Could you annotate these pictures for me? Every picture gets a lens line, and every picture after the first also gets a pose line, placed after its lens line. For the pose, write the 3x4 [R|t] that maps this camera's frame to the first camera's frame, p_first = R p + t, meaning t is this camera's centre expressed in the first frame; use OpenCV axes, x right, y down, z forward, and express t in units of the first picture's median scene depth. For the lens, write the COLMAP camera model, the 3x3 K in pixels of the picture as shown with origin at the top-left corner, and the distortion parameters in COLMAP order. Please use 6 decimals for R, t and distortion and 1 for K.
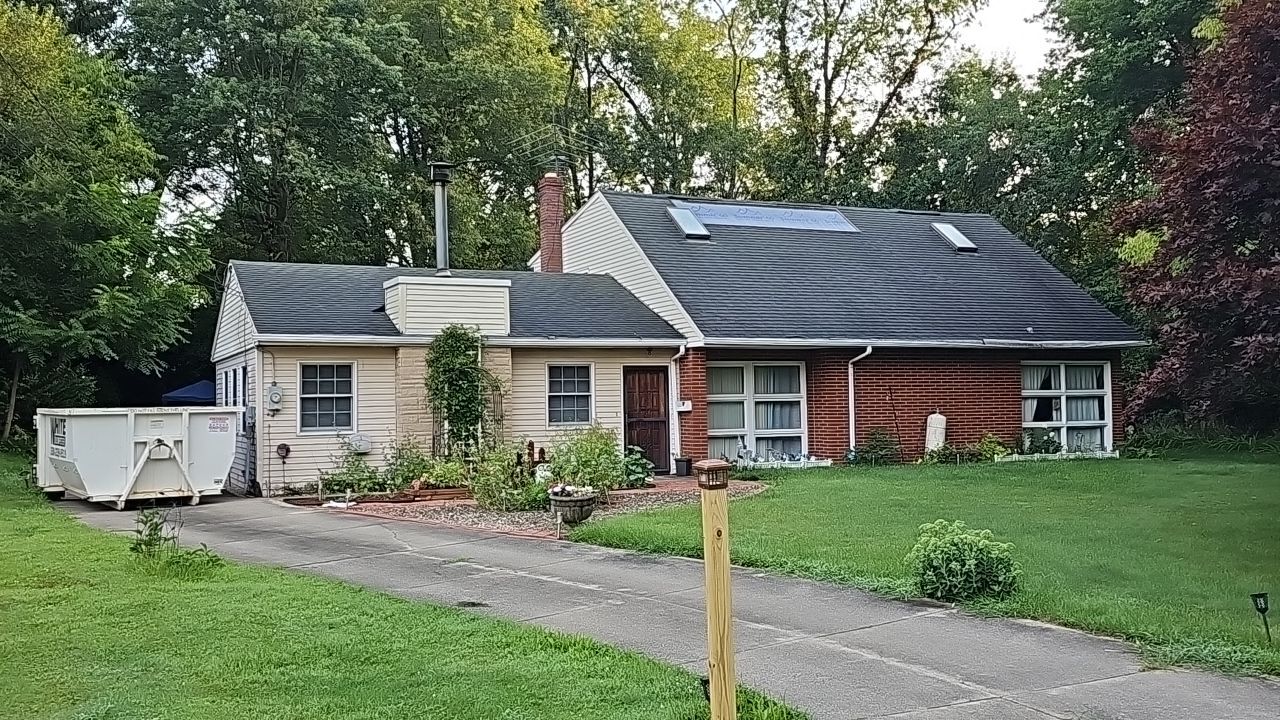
lens RADIAL K [[1197.4, 0, 663.2], [0, 1197.4, 360.6], [0, 0, 1]] dist [0.083159, -0.081940]
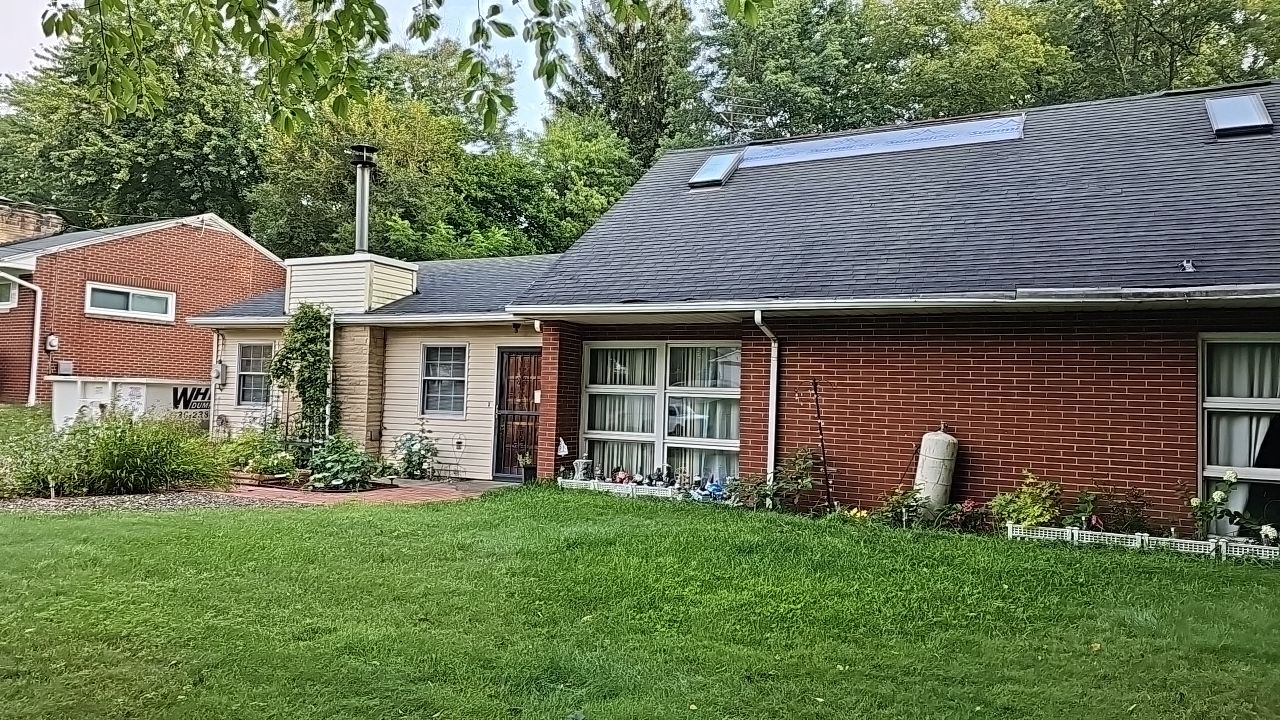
lens RADIAL K [[860.2, 0, 633.2], [0, 860.2, 358.5], [0, 0, 1]] dist [0.087769, -0.092932]
pose [[0.596361, -0.003878, -0.802707, 0.463588], [-0.012468, 0.999823, -0.014093, 0.018329], [0.802620, 0.018413, 0.596207, 0.657777]]
